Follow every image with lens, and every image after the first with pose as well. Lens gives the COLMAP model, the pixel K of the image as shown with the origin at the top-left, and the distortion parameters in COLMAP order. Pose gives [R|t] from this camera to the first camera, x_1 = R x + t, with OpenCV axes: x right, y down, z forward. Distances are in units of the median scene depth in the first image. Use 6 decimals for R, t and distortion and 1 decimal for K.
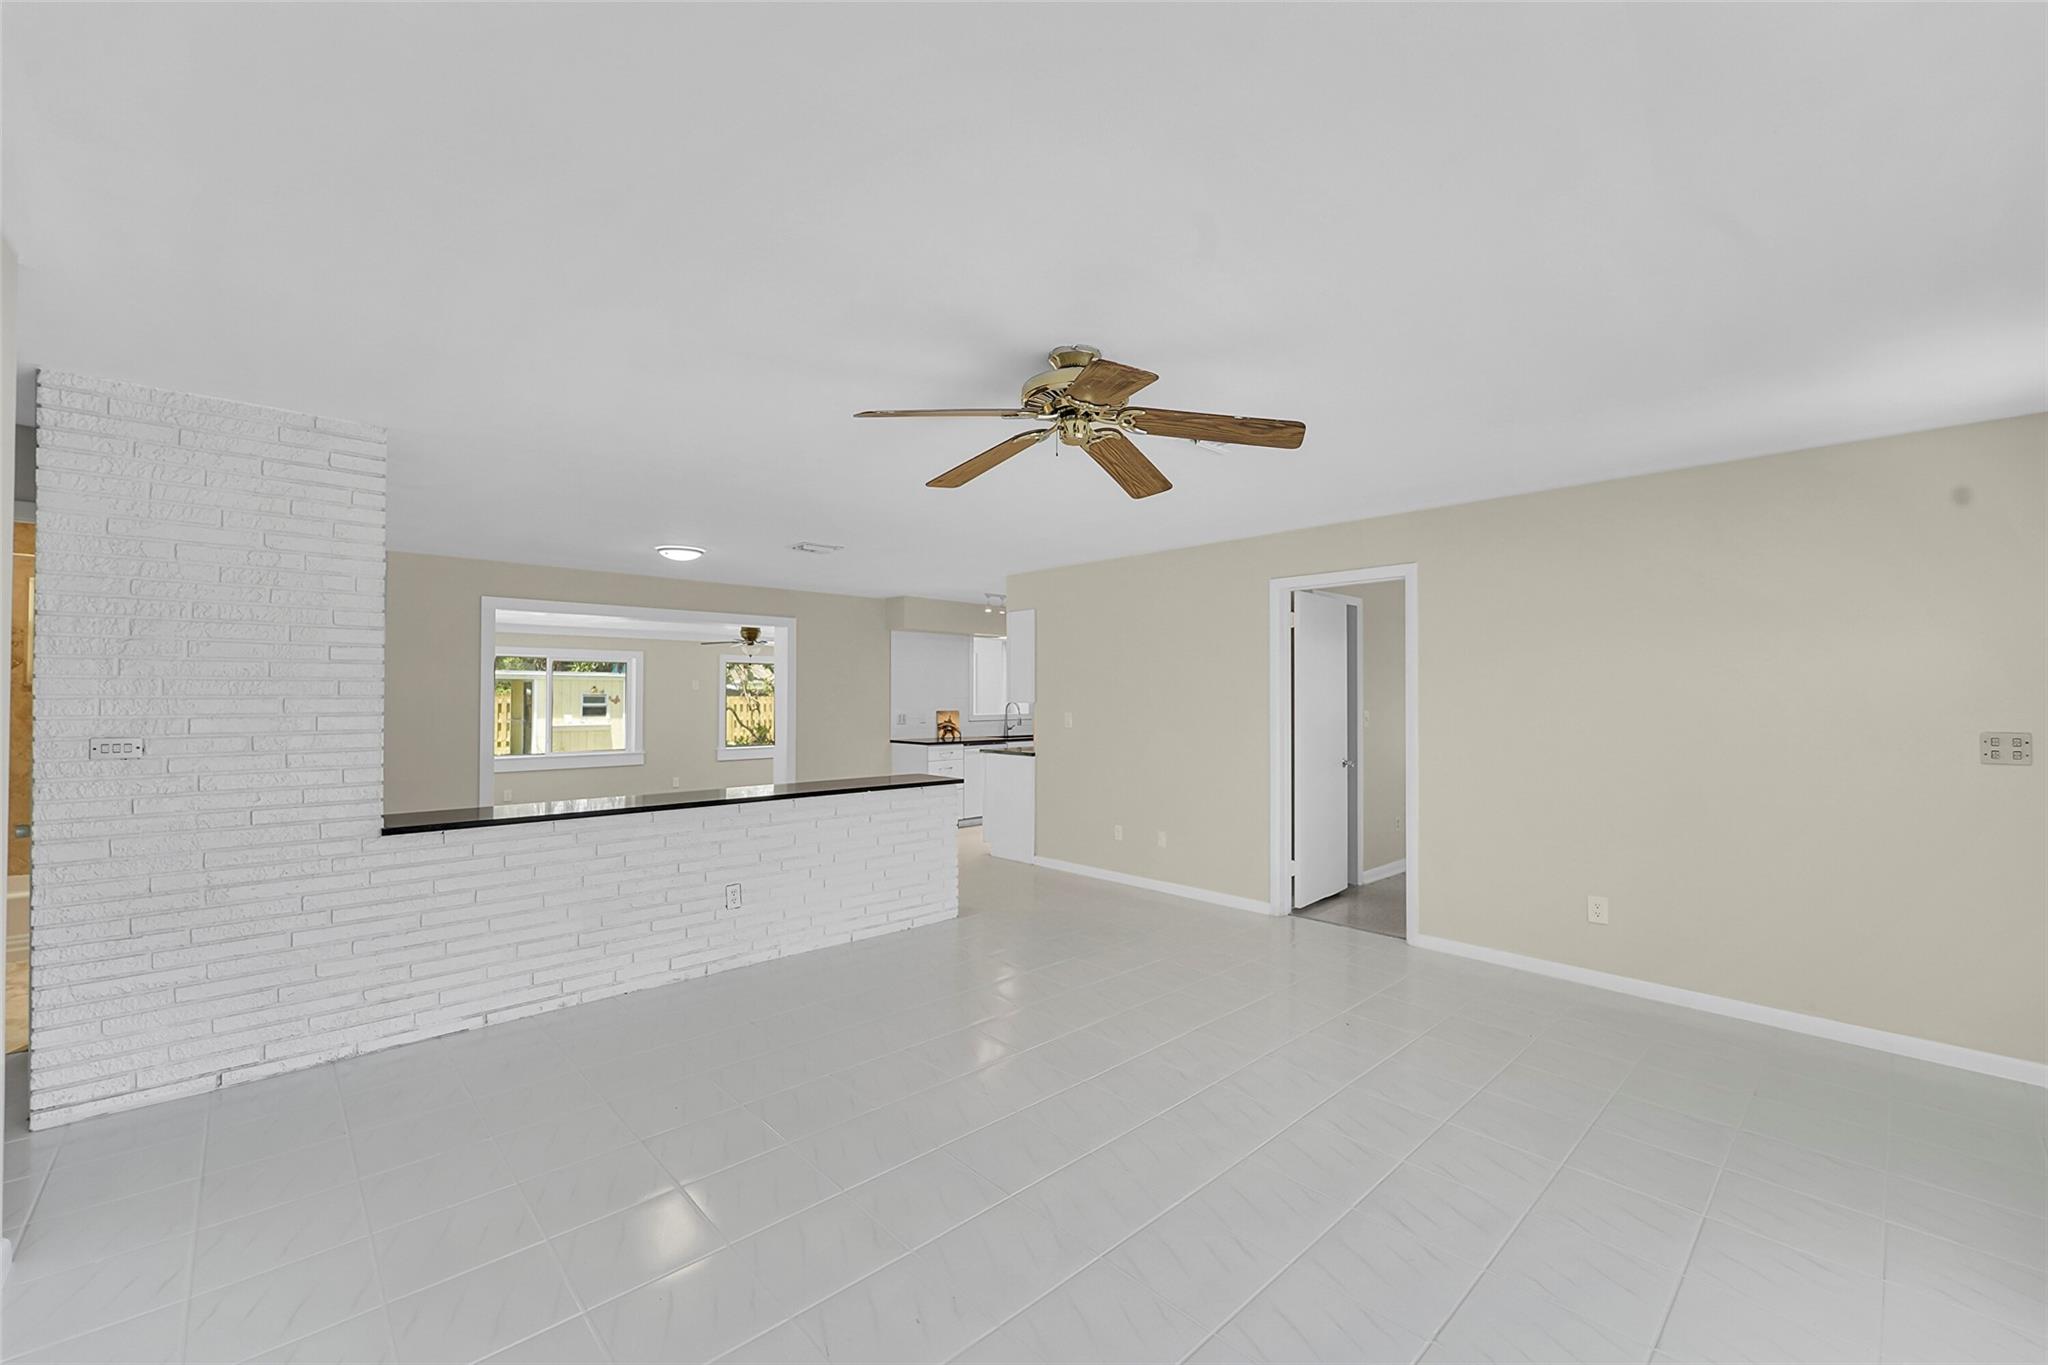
lens RADIAL K [[821.3, 0, 1032.9], [0, 821.3, 700.2], [0, 0, 1]] dist [0.000149, 0.000894]
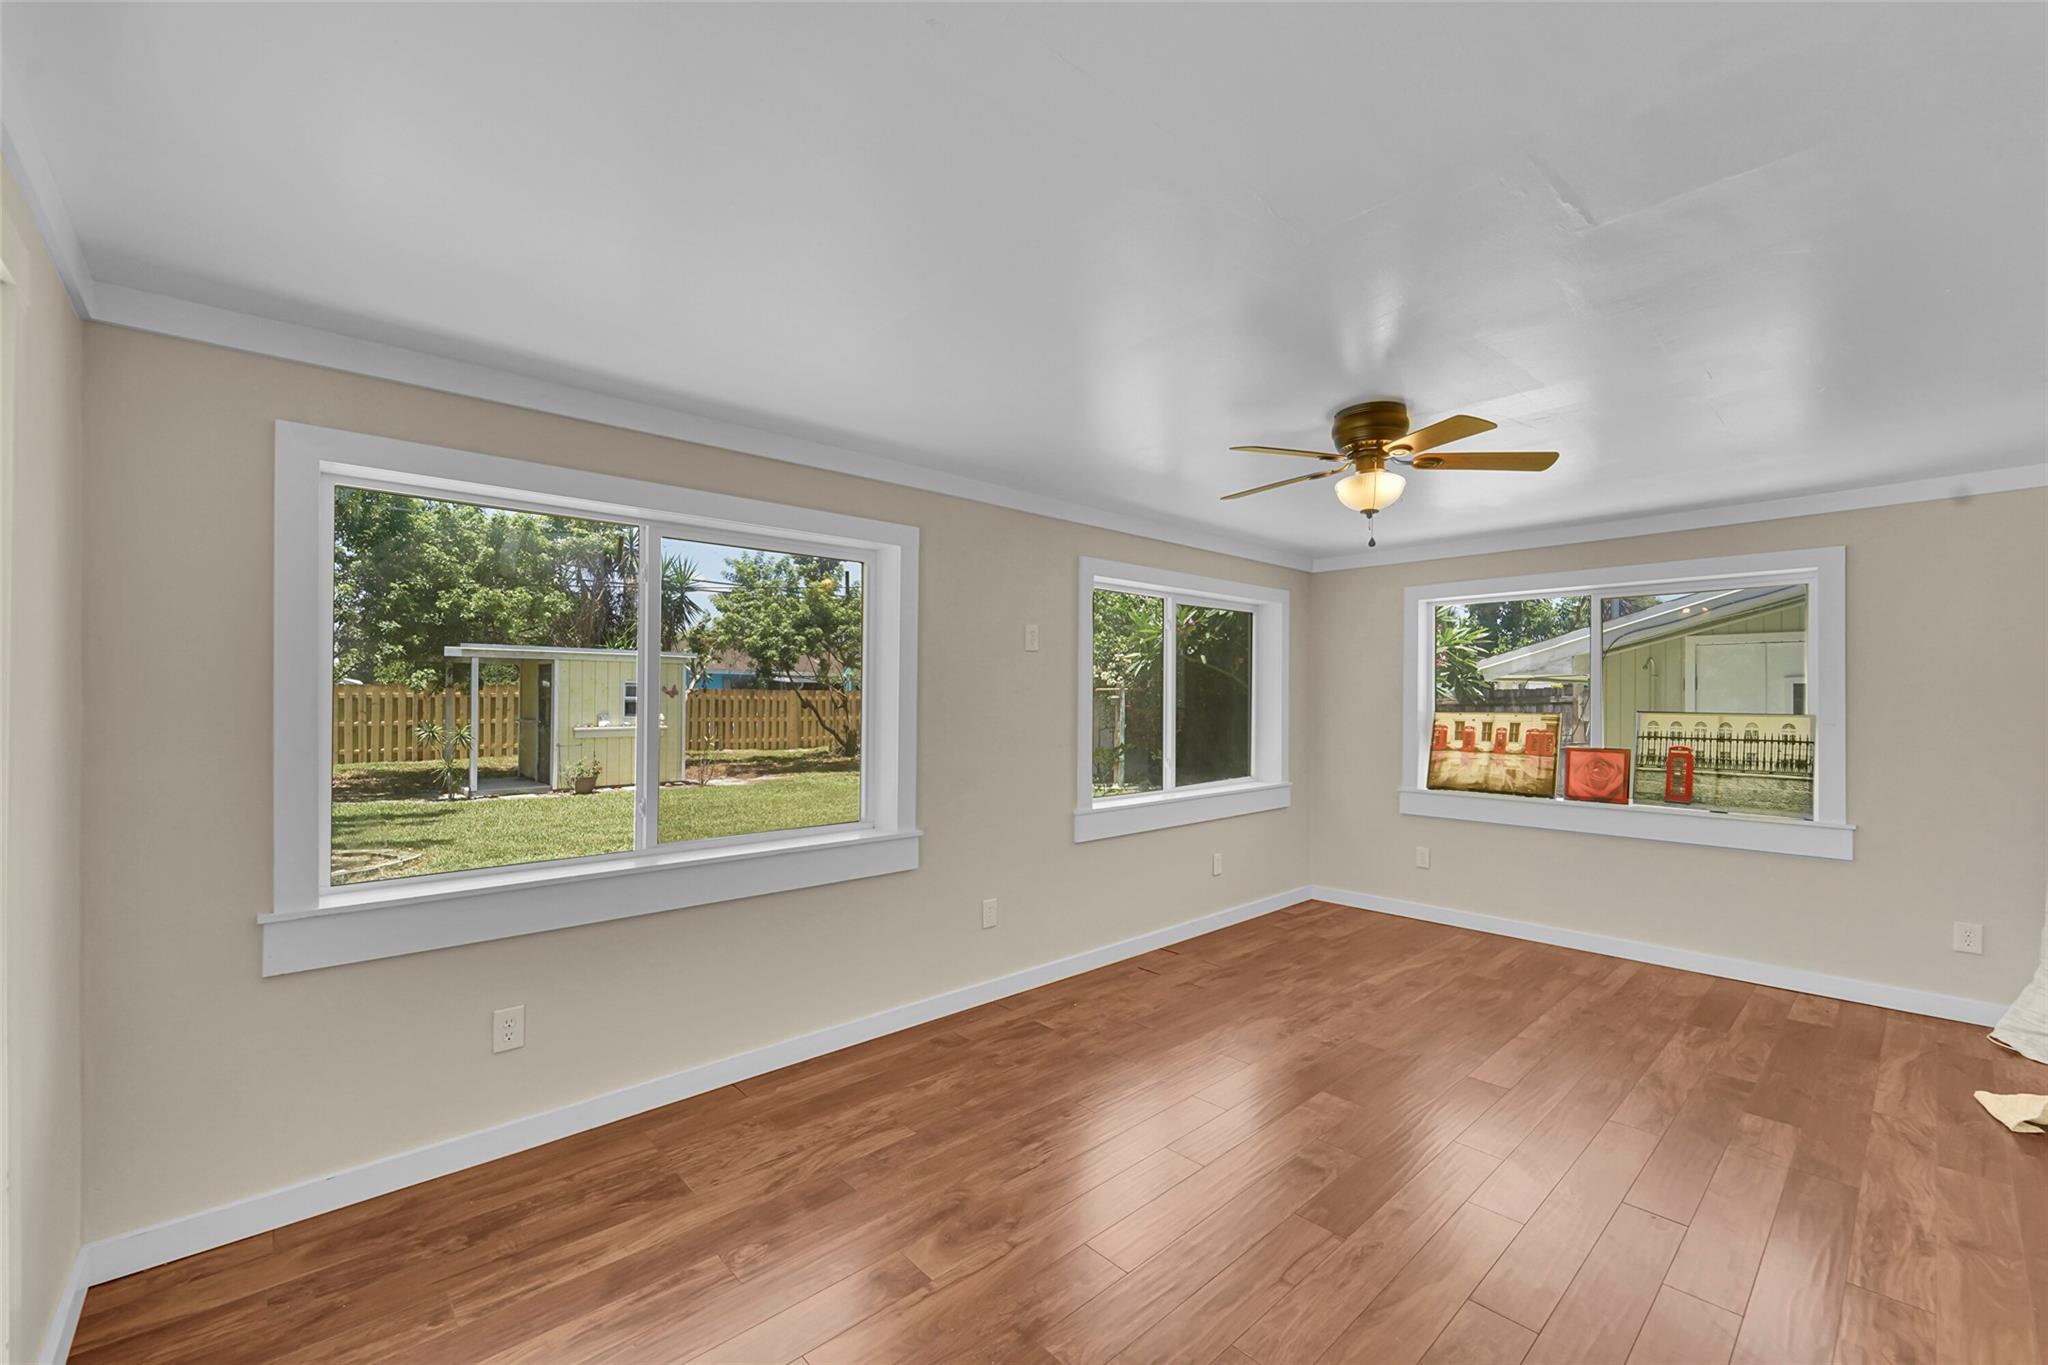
lens RADIAL K [[821.3, 0, 1037.9], [0, 821.3, 677.2], [0, 0, 1]] dist [0.000149, 0.000894]
pose [[0.999981, 0.001454, -0.005913, -0.180687], [-0.001619, 0.999604, -0.028077, 0.004714], [0.005870, 0.028086, 0.999588, 0.287707]]
